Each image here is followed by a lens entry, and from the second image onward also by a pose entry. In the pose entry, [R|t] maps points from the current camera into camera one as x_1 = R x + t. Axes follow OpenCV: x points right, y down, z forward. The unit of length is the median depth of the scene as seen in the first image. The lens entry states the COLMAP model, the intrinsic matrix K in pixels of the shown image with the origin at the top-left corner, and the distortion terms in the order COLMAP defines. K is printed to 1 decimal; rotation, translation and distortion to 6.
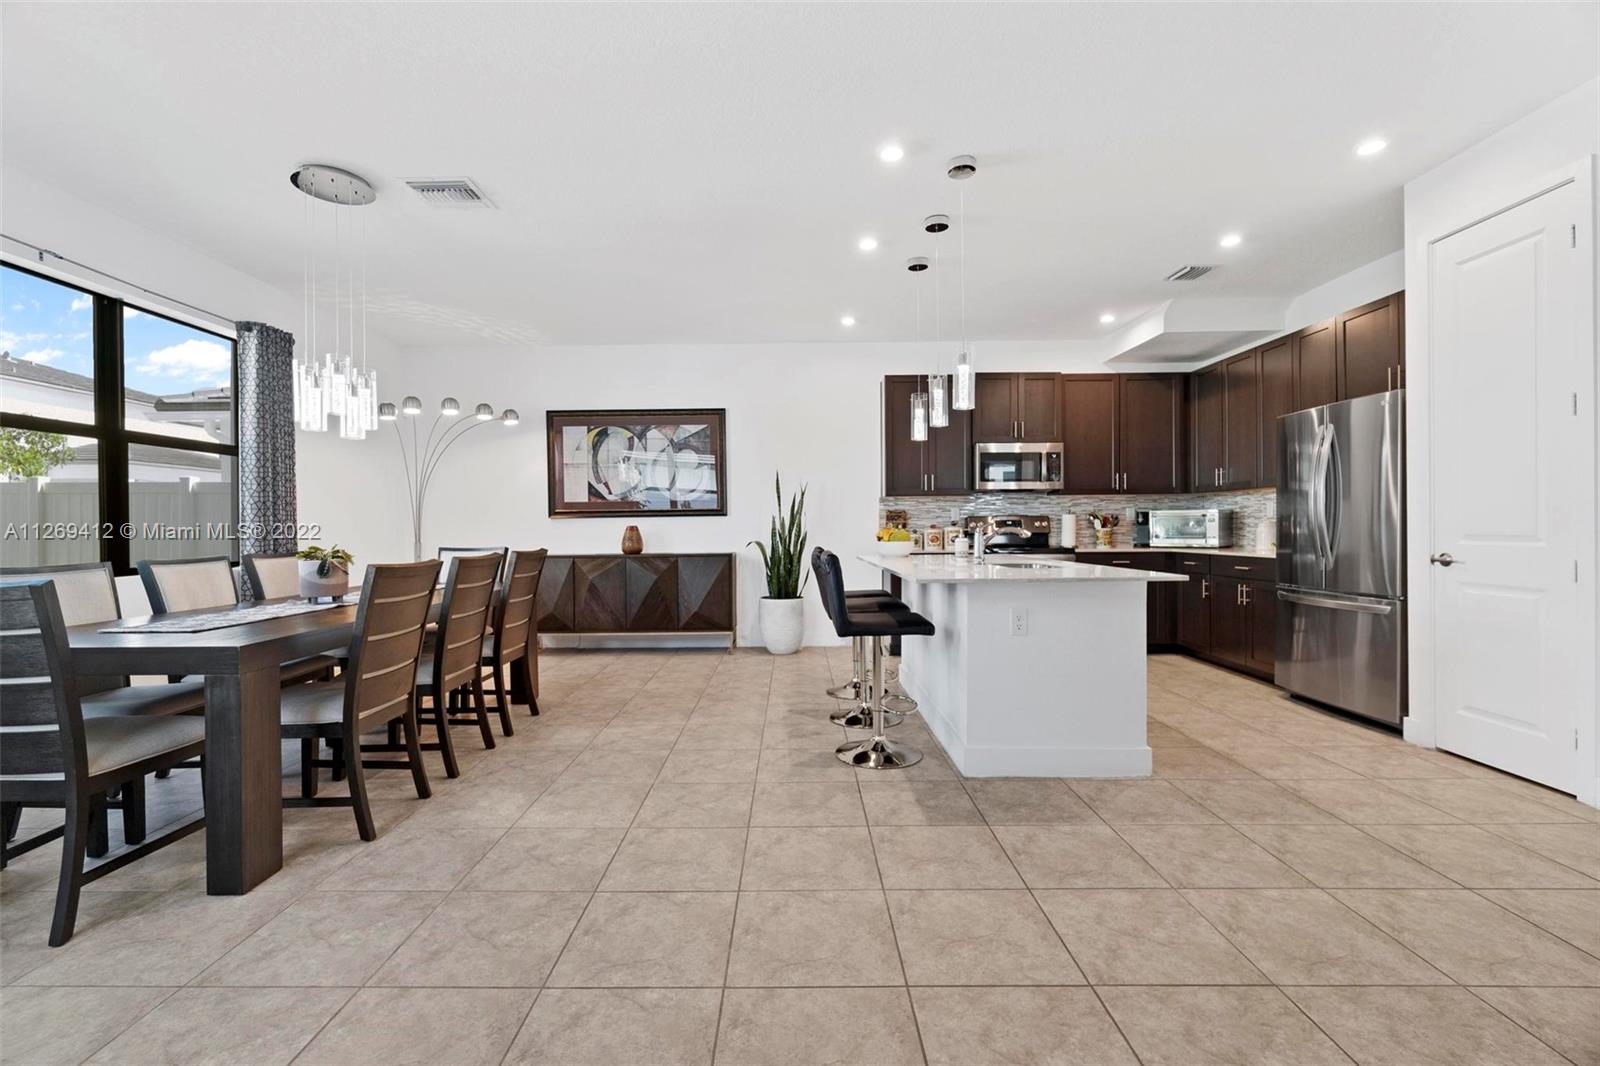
lens RADIAL K [[681.1, 0, 800.0], [0, 681.1, 533.0], [0, 0, 1]] dist [-0.004255, -0.000622]
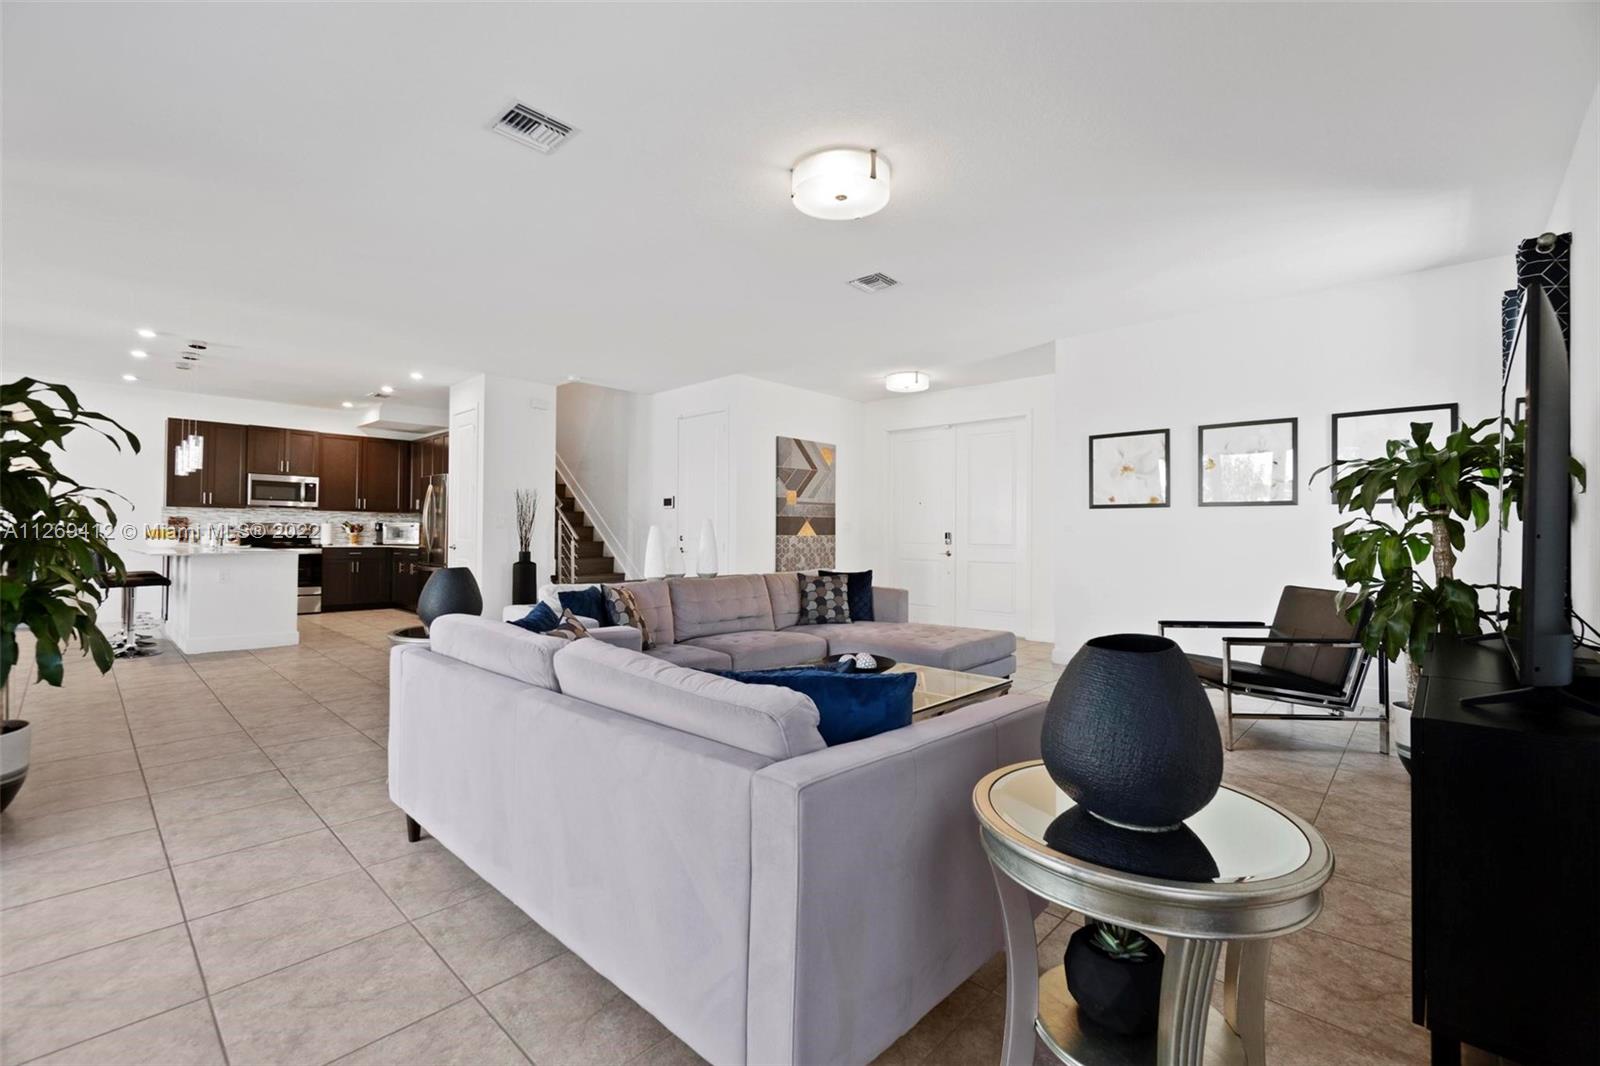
lens RADIAL K [[665.1, 0, 743.7], [0, 665.1, 522.8], [0, 0, 1]] dist [0.016451, -0.000031]
pose [[0.712370, 0.028384, 0.701230, 0.007562], [-0.008200, 0.999450, -0.032126, 0.012618], [-0.701756, 0.017136, 0.712211, -0.774727]]
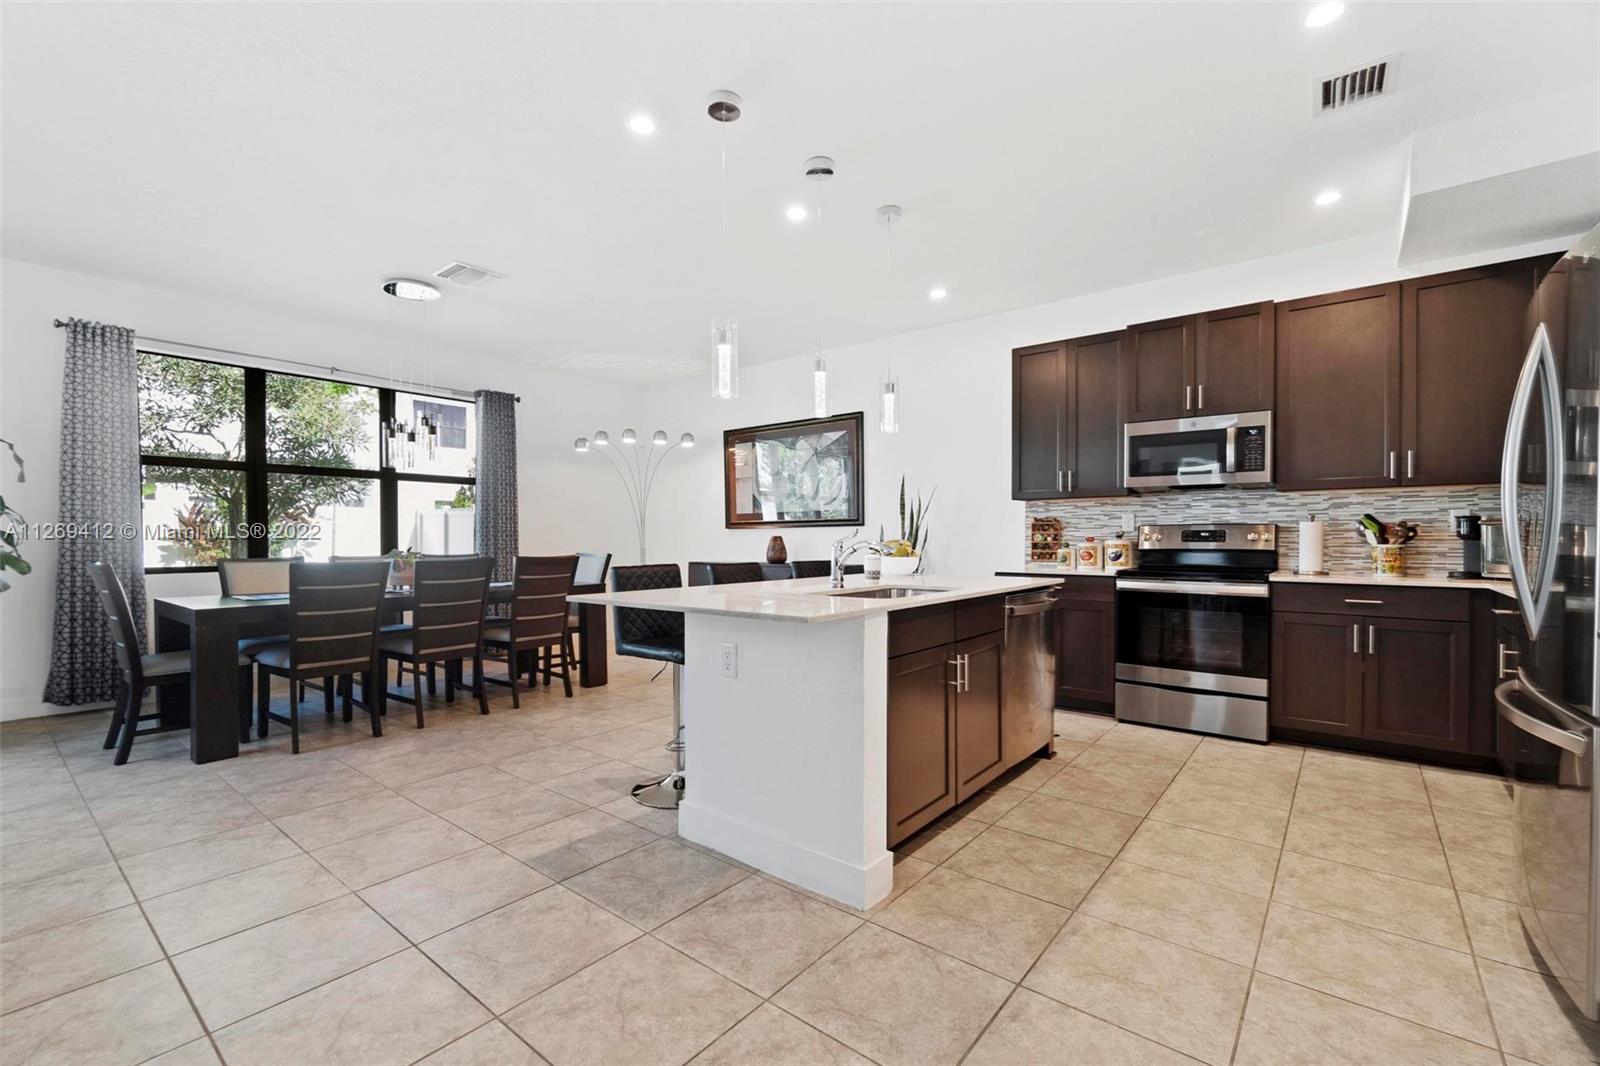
lens RADIAL K [[692.8, 0, 780.5], [0, 692.8, 541.2], [0, 0, 1]] dist [-0.005163, -0.000465]
pose [[0.777084, 0.010260, -0.629314, 0.438825], [-0.011885, 0.999928, 0.001626, -0.004535], [0.629285, 0.006216, 0.777150, 0.205313]]
